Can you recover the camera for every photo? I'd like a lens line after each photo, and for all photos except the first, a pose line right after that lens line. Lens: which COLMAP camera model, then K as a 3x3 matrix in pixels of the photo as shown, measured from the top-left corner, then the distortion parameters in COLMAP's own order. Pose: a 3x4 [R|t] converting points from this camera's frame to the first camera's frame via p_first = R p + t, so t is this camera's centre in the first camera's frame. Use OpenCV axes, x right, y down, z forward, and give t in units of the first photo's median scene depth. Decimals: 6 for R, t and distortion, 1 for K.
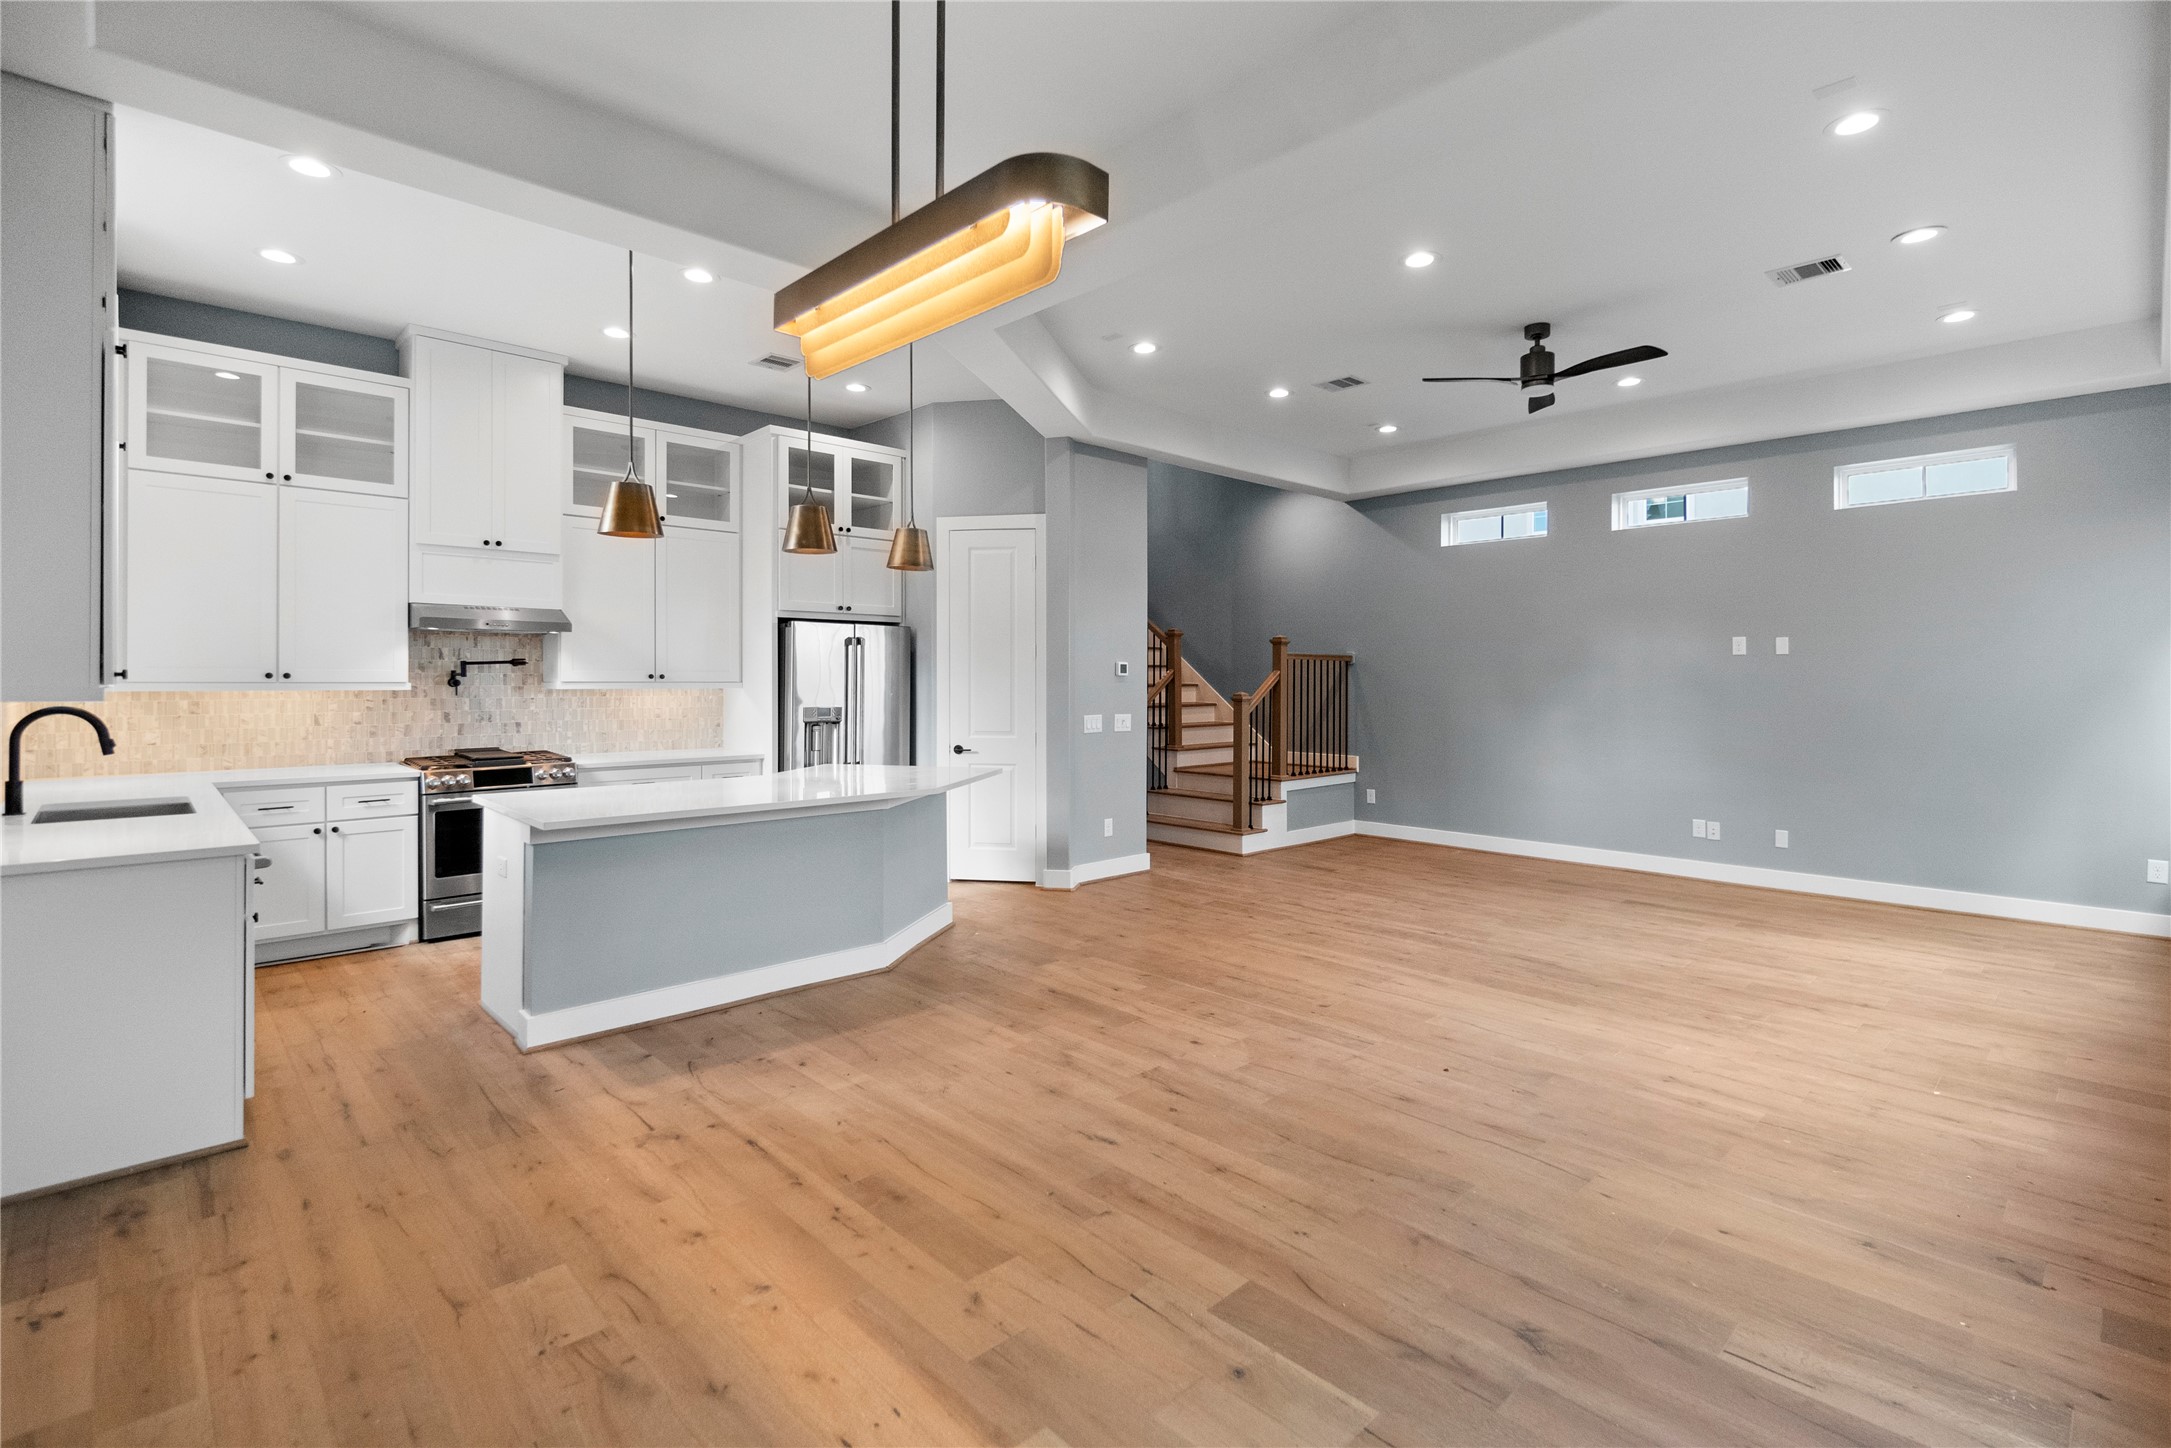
lens RADIAL K [[978.7, 0, 1101.2], [0, 978.7, 705.0], [0, 0, 1]] dist [-0.010337, 0.001251]
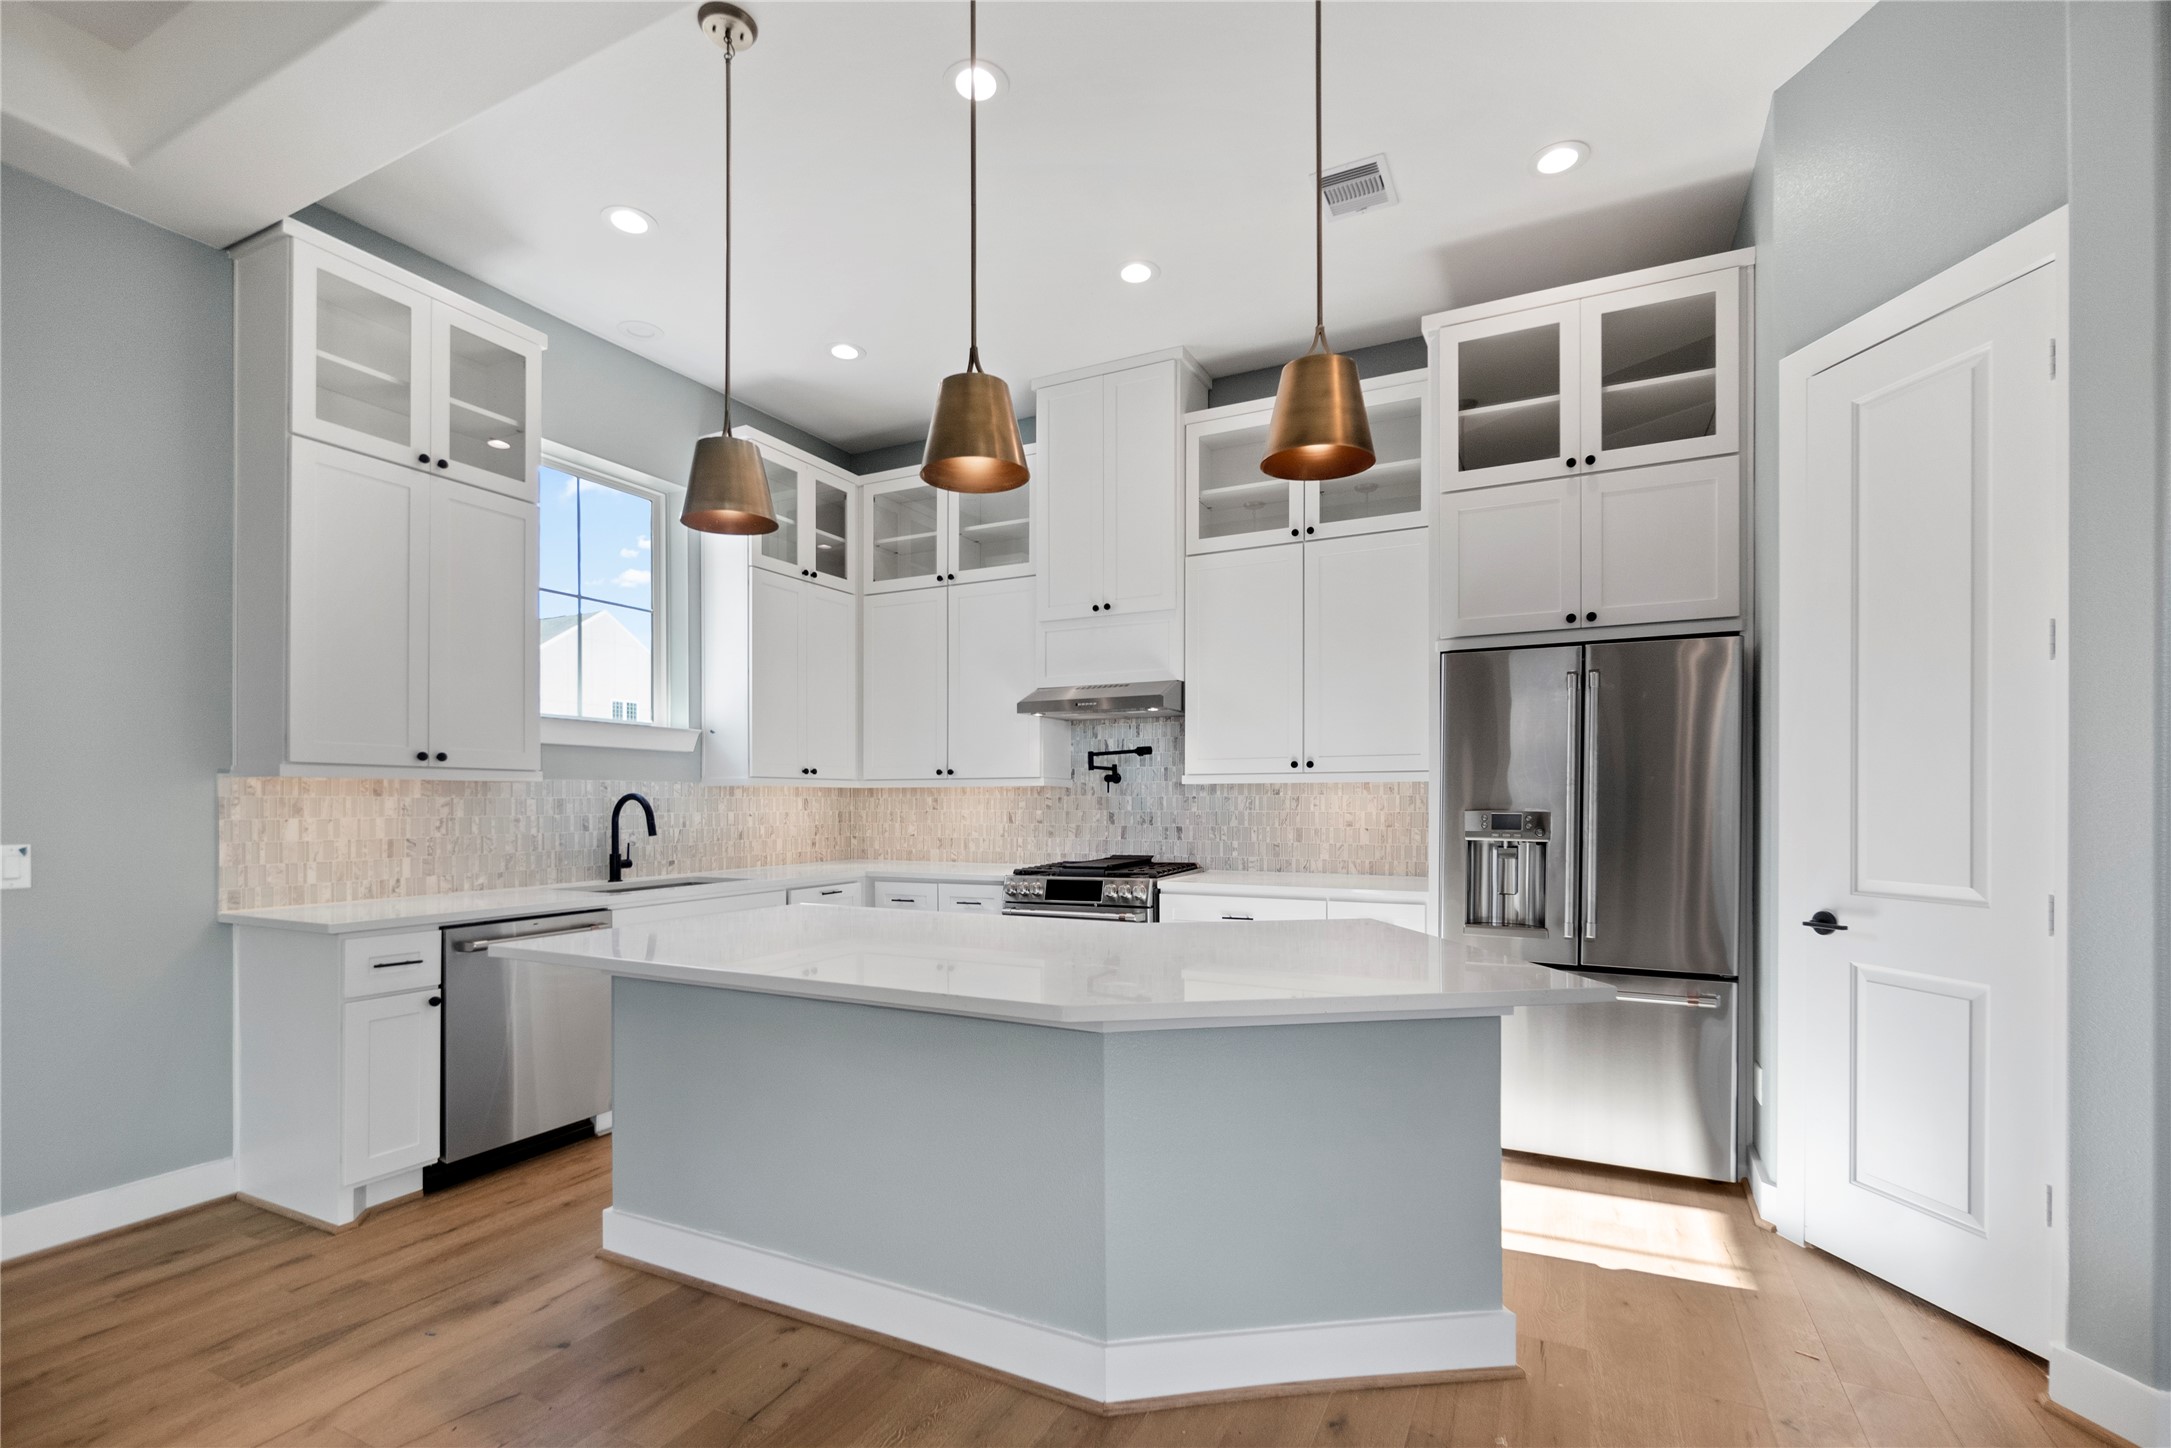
lens RADIAL K [[978.7, 0, 1088.3], [0, 978.7, 798.6], [0, 0, 1]] dist [-0.010337, 0.001251]
pose [[0.337727, -0.005562, -0.941228, 0.203942], [-0.019342, 0.999730, -0.012848, 0.009354], [0.941045, 0.022545, 0.337529, 0.950021]]
